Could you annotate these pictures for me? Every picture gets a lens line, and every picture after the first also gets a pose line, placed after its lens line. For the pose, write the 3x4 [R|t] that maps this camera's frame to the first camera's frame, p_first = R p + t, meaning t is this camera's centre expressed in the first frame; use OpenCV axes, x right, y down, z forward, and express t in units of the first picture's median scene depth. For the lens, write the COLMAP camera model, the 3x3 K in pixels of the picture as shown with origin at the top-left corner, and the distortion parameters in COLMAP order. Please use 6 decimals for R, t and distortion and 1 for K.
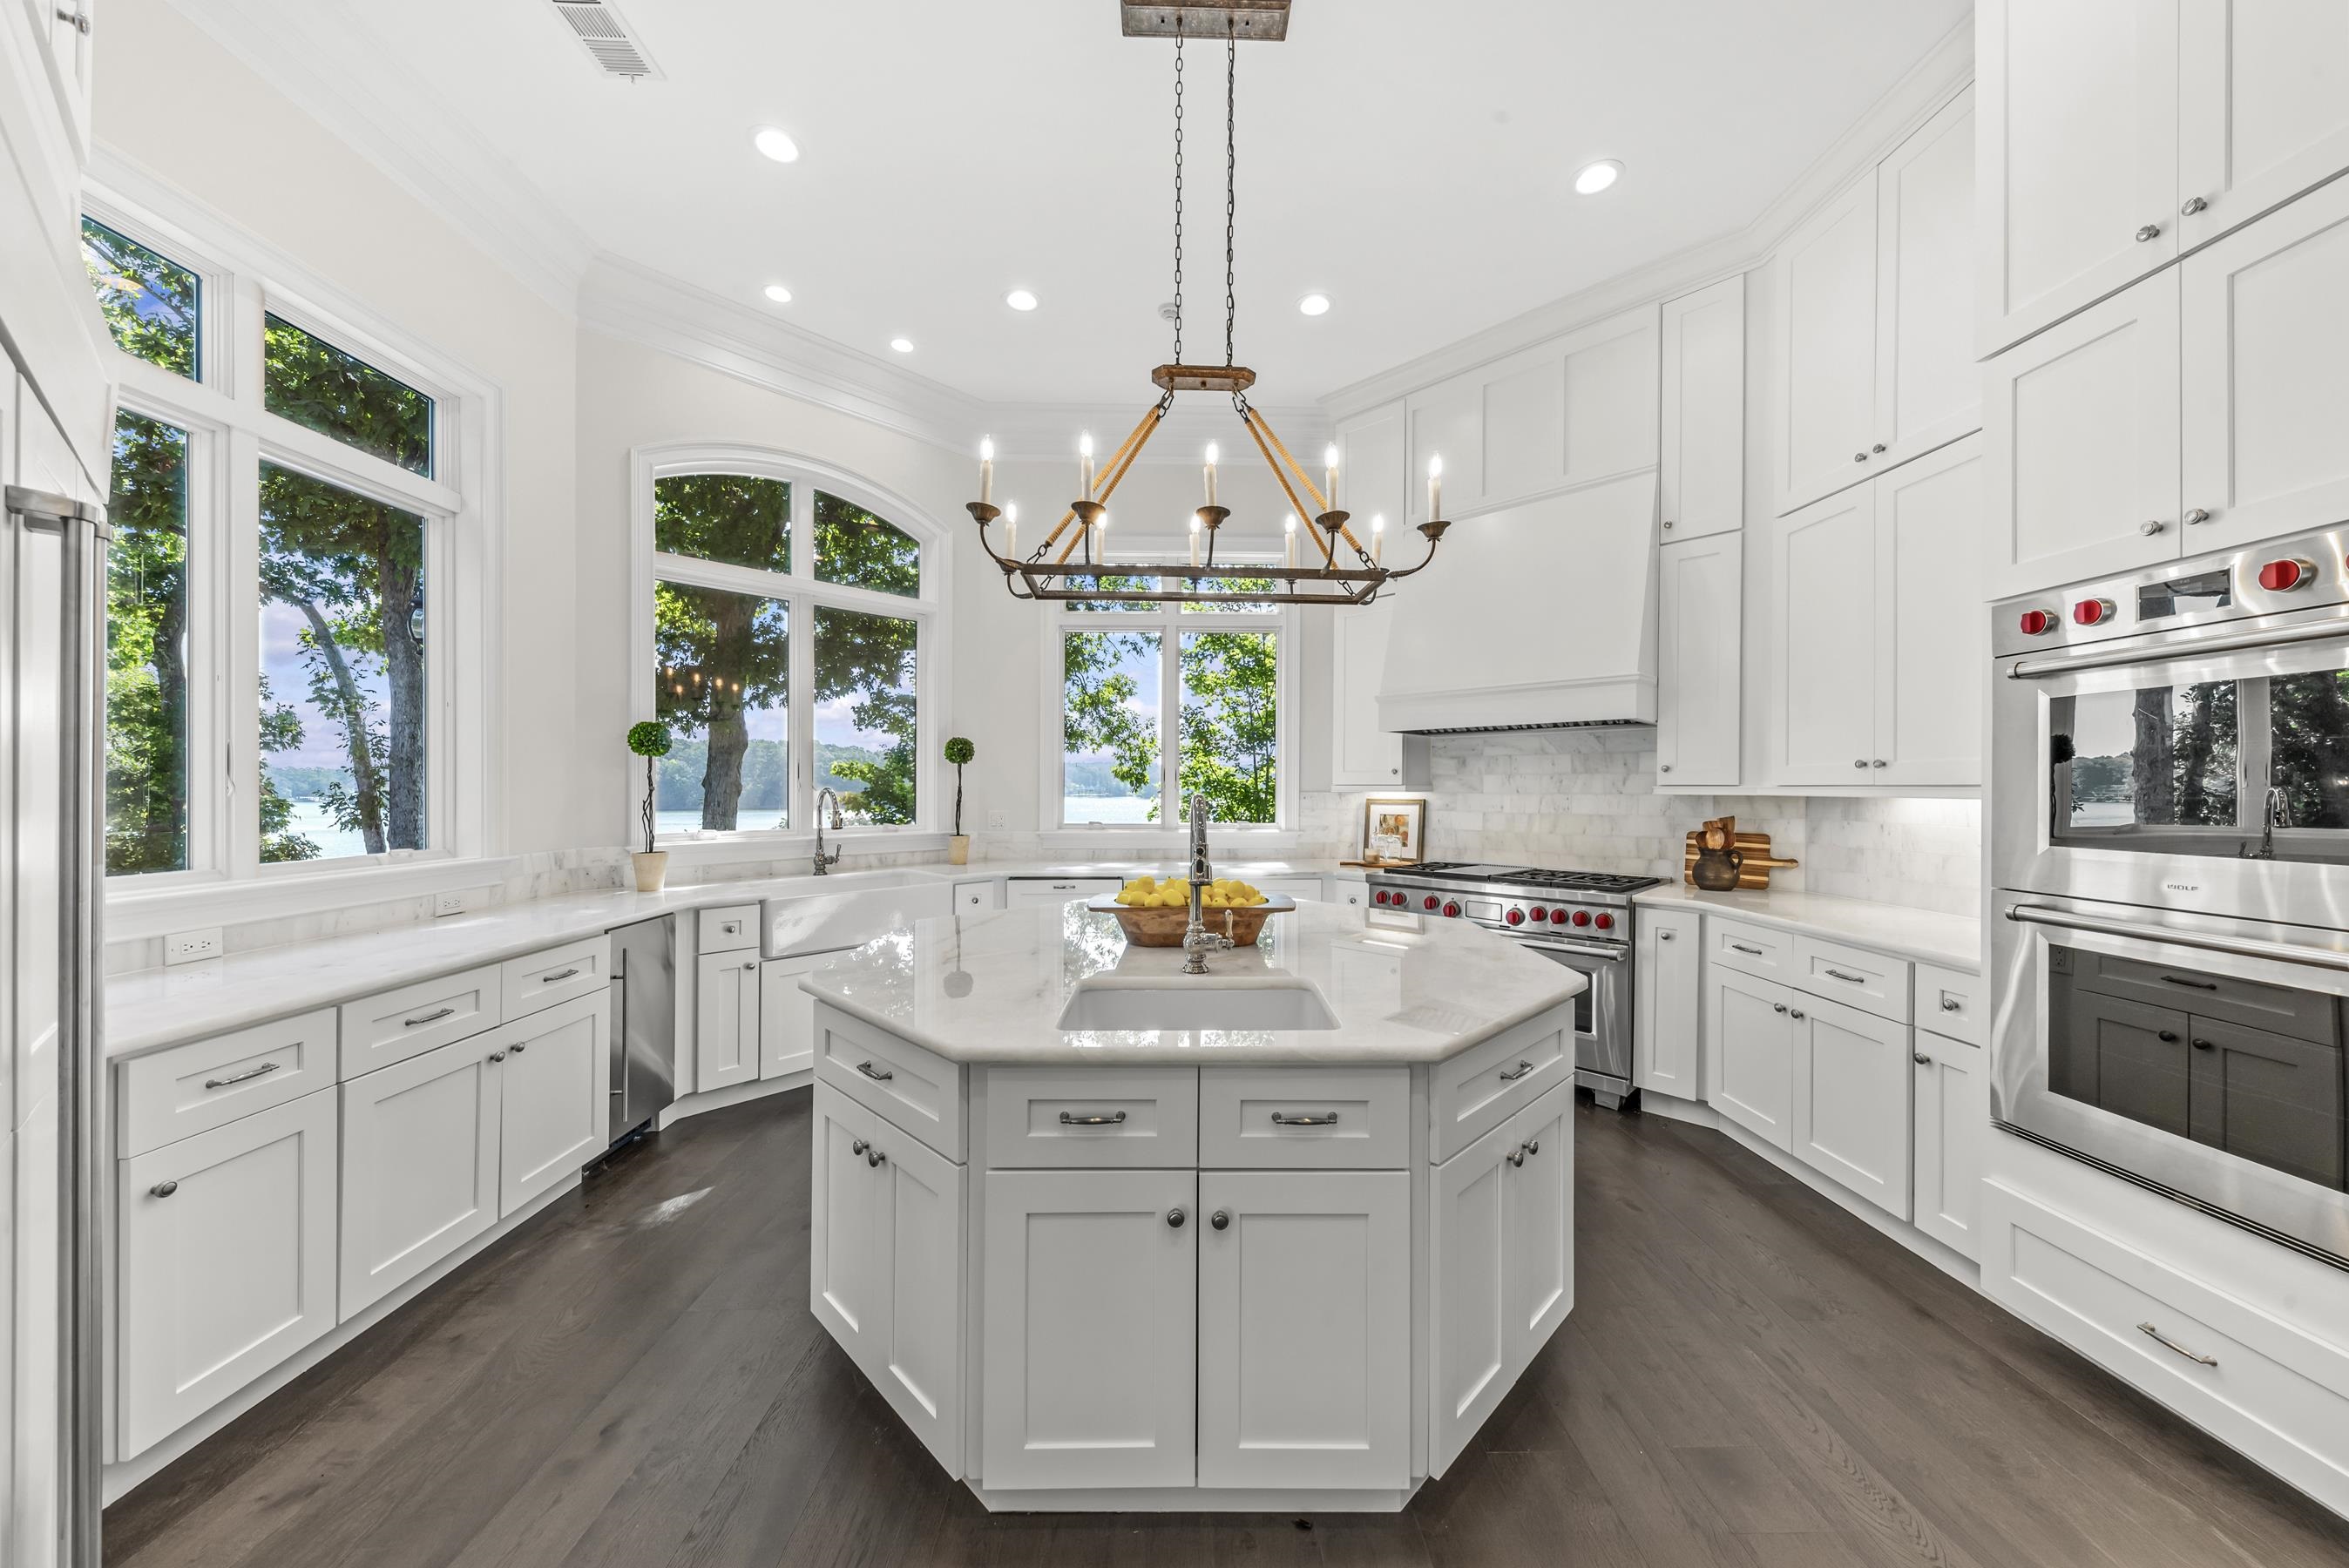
lens RADIAL K [[820.5, 0, 1198.0], [0, 820.5, 781.8], [0, 0, 1]] dist [0.002217, -0.000162]
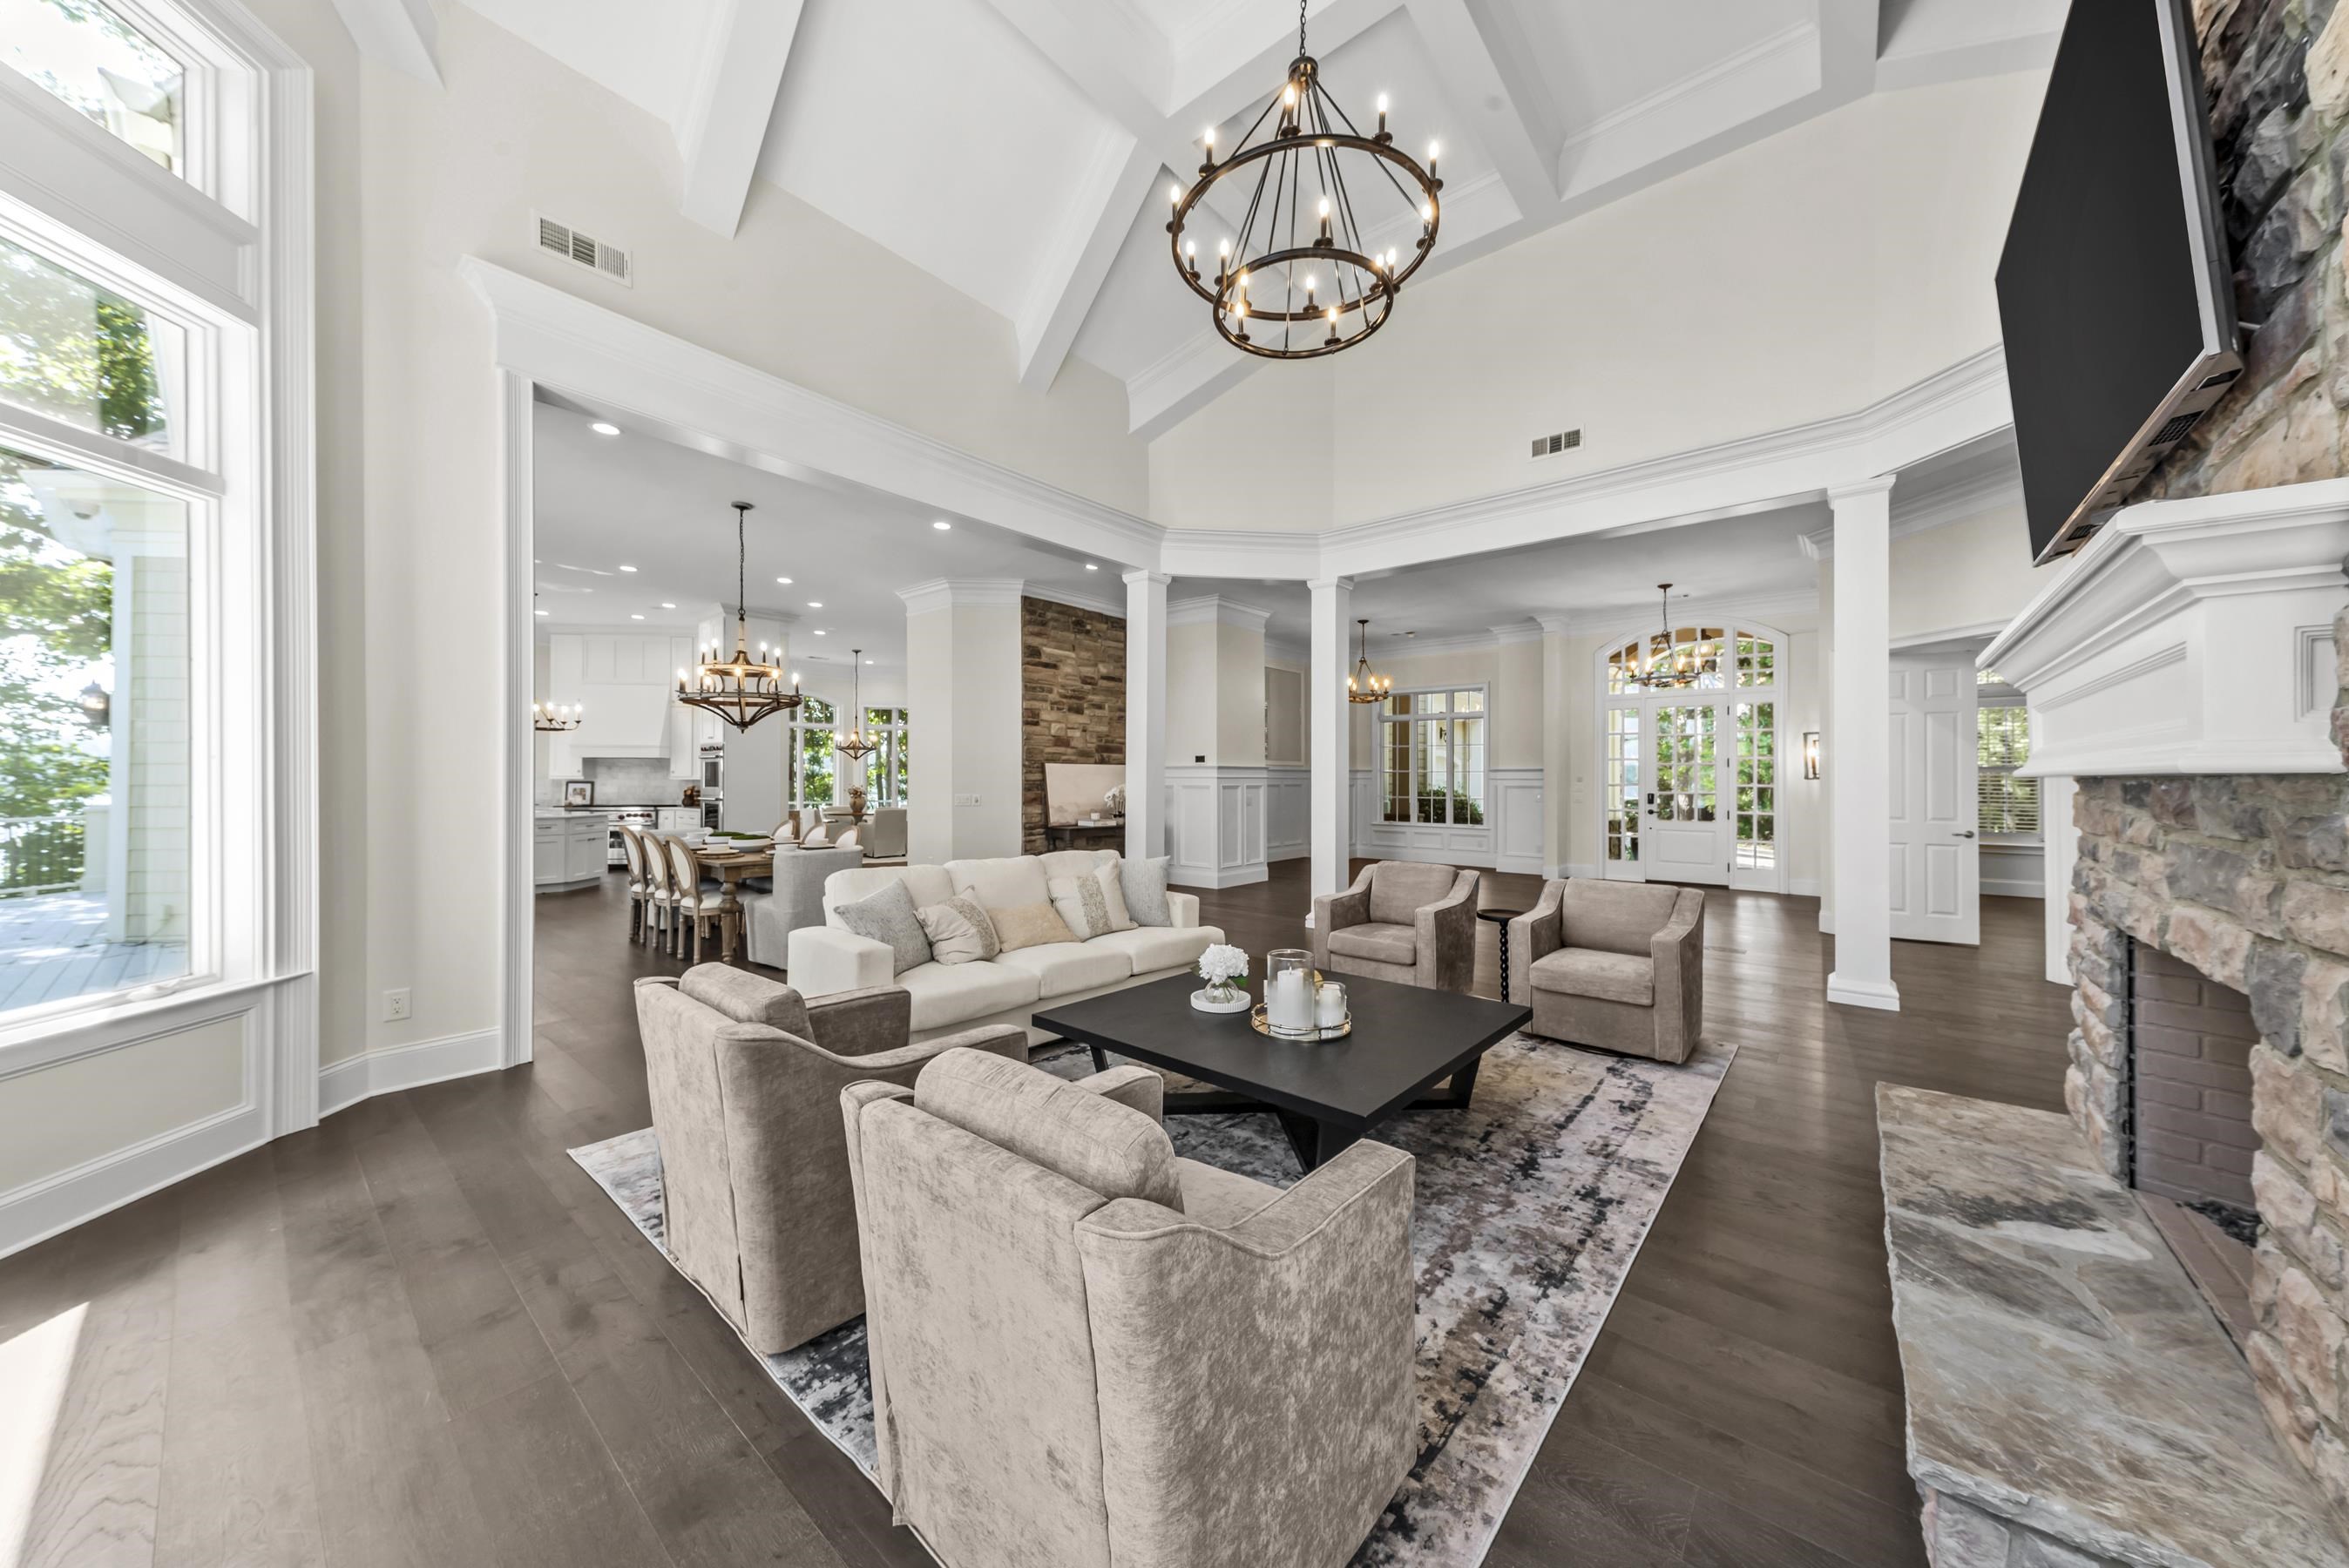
lens RADIAL K [[783.4, 0, 1197.4], [0, 783.4, 776.1], [0, 0, 1]] dist [-0.001110, -0.000100]
pose [[0.654560, 0.000283, 0.756010, -0.391826], [-0.005574, 0.999975, 0.004451, -0.019974], [-0.755989, -0.007128, 0.654545, -2.325563]]
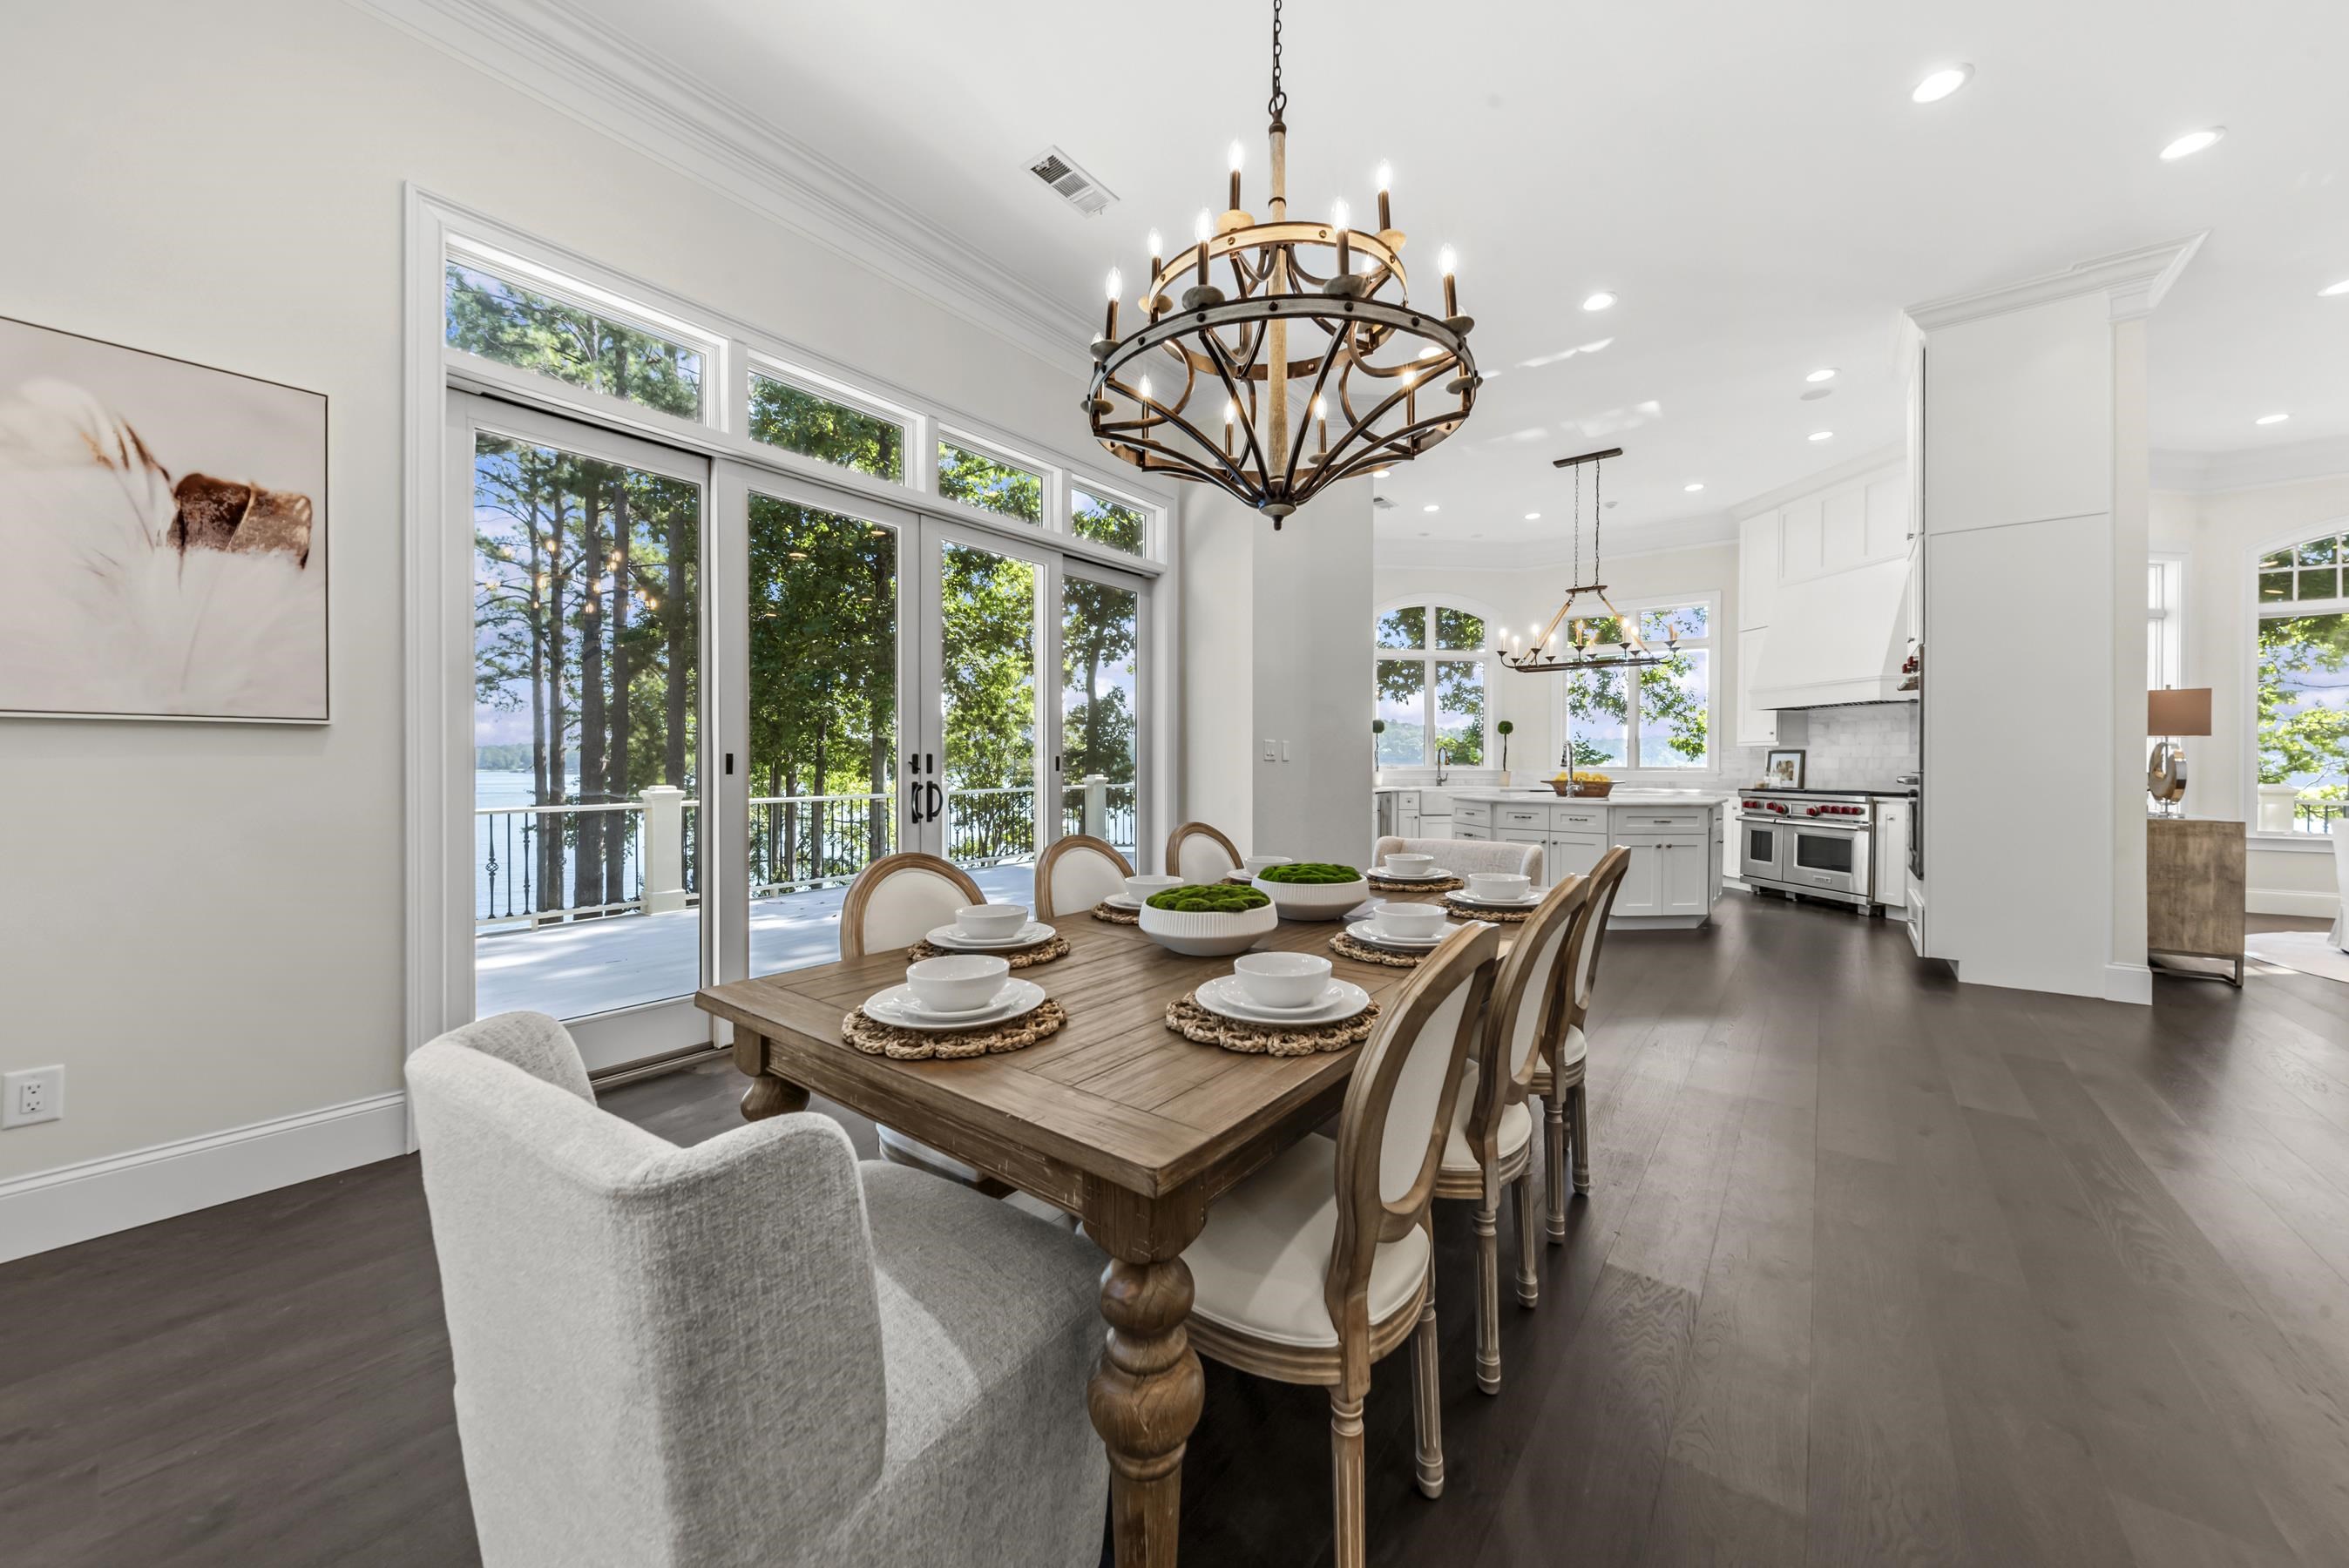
lens RADIAL K [[817.9, 0, 1182.4], [0, 817.9, 779.1], [0, 0, 1]] dist [-0.000845, -0.000096]
pose [[0.771021, 0.011429, -0.636708, 0.389554], [0.004204, 0.999726, 0.023035, 0.038759], [0.636796, -0.020437, 0.770761, -1.079207]]
